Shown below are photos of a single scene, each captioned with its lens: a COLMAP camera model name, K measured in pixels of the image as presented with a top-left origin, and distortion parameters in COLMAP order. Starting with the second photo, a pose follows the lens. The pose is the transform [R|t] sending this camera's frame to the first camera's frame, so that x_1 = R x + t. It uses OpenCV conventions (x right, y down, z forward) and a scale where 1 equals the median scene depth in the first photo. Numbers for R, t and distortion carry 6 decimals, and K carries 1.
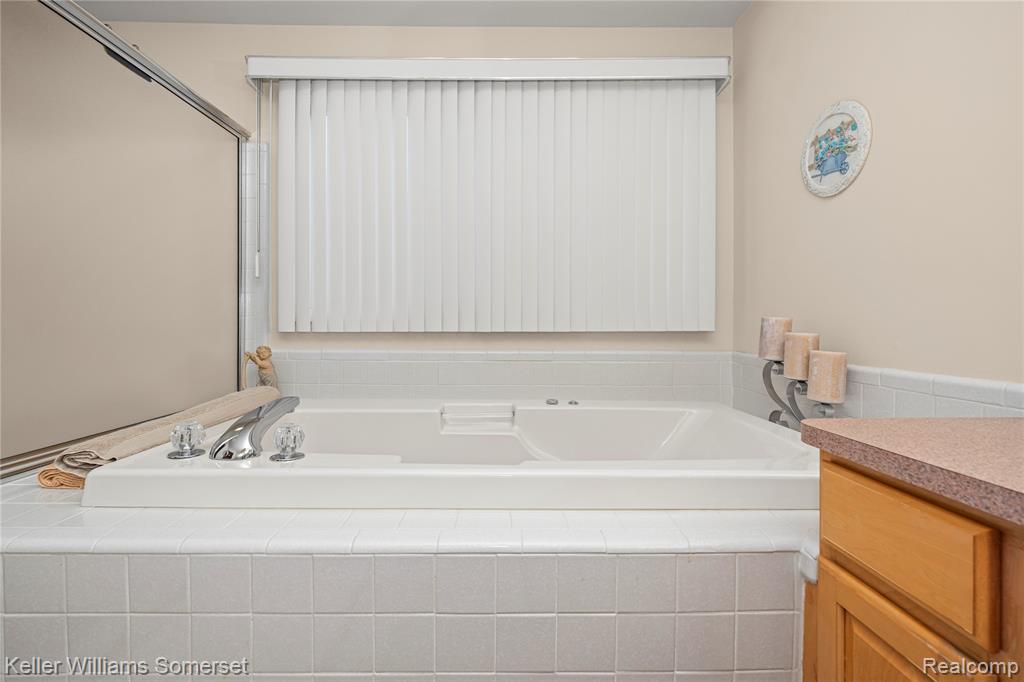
lens RADIAL K [[417.7, 0, 511.5], [0, 417.7, 333.0], [0, 0, 1]] dist [-0.002581, -0.000508]
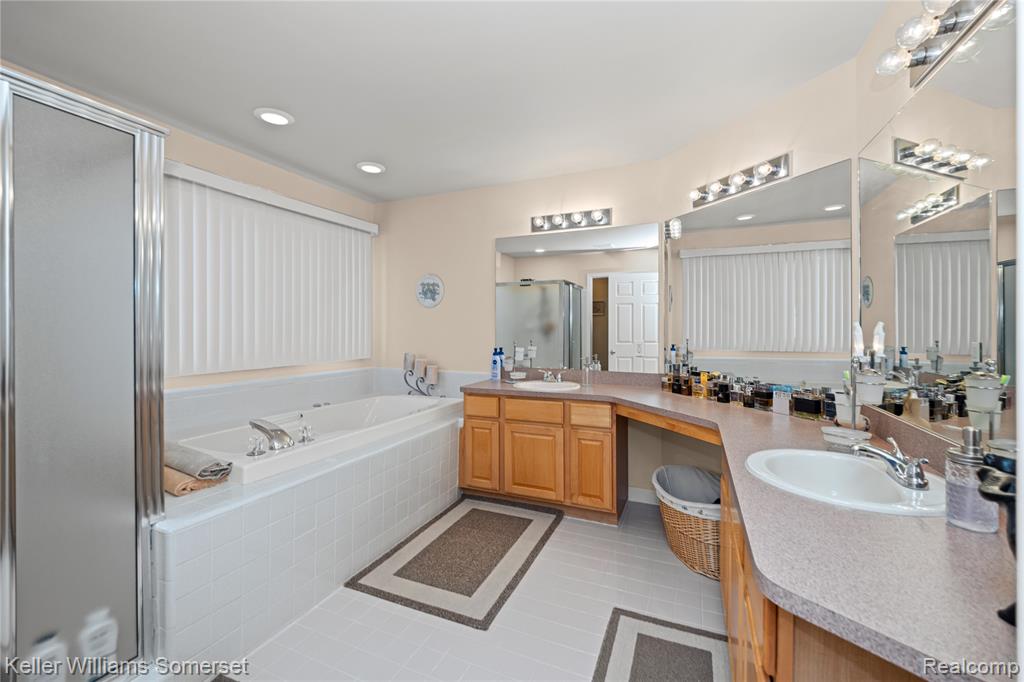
lens RADIAL K [[417.7, 0, 511.5], [0, 417.7, 333.0], [0, 0, 1]] dist [-0.002581, -0.000508]
pose [[0.403574, -0.003149, 0.914941, -1.461854], [0.019854, 0.999789, -0.005317, -0.139546], [-0.914731, 0.020311, 0.403551, -0.557028]]
